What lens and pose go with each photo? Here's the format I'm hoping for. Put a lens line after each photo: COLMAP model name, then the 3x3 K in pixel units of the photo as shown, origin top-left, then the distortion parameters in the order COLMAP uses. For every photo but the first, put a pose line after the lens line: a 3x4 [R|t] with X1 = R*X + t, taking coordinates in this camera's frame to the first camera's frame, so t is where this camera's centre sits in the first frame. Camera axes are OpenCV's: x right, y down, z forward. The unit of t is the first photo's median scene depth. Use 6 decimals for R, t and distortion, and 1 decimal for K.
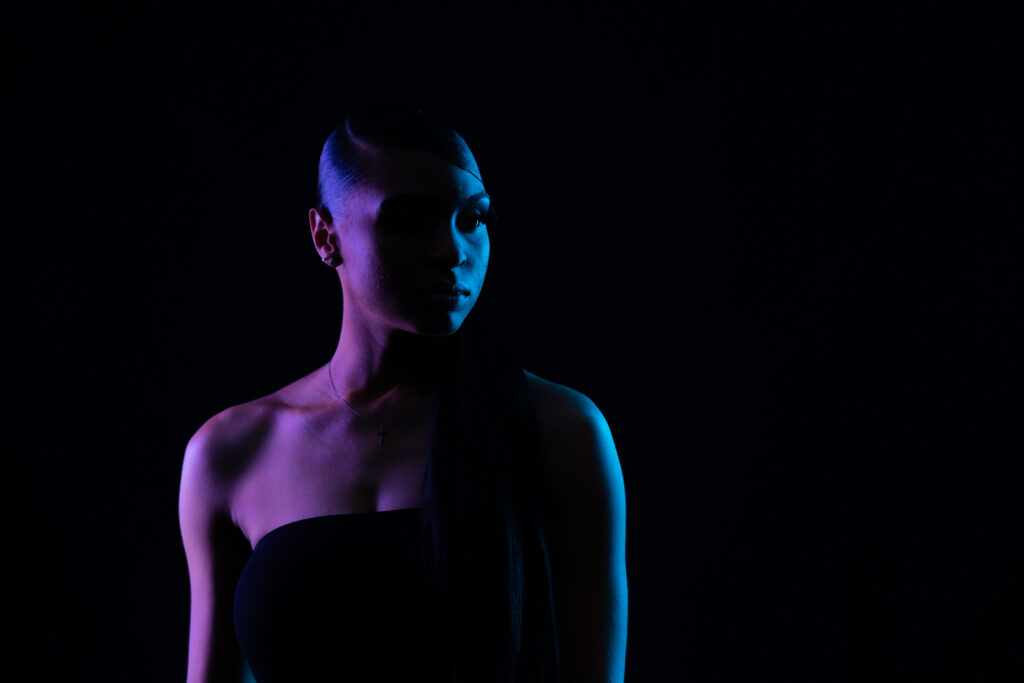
lens RADIAL K [[4932.4, 0, 512.4], [0, 4932.4, 341.7], [0, 0, 1]] dist [1.317535, 0.000000]
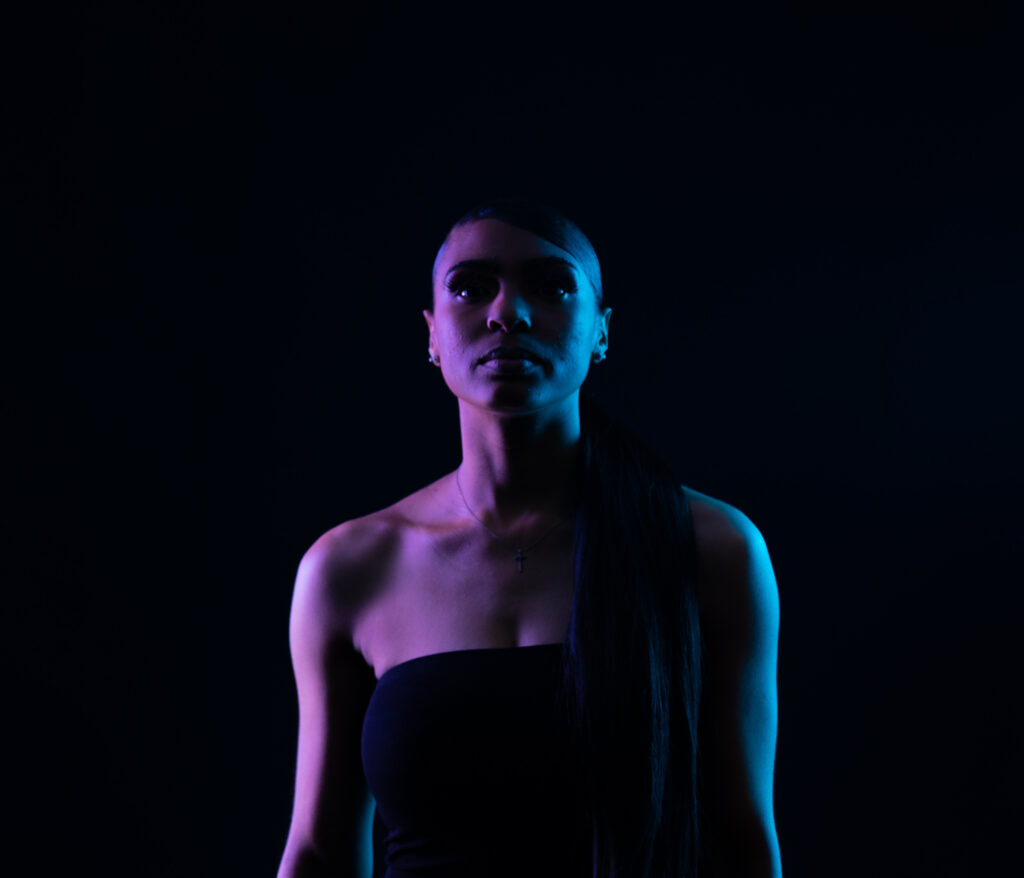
lens RADIAL K [[3693.9, 0, 511.8], [0, 3693.9, 438.9], [0, 0, 1]] dist [-0.305712, 0.000000]
pose [[0.998519, -0.044439, -0.031371, -0.005505], [0.042978, 0.998025, -0.045816, 0.028736], [0.033345, 0.044400, 0.998457, 0.320306]]
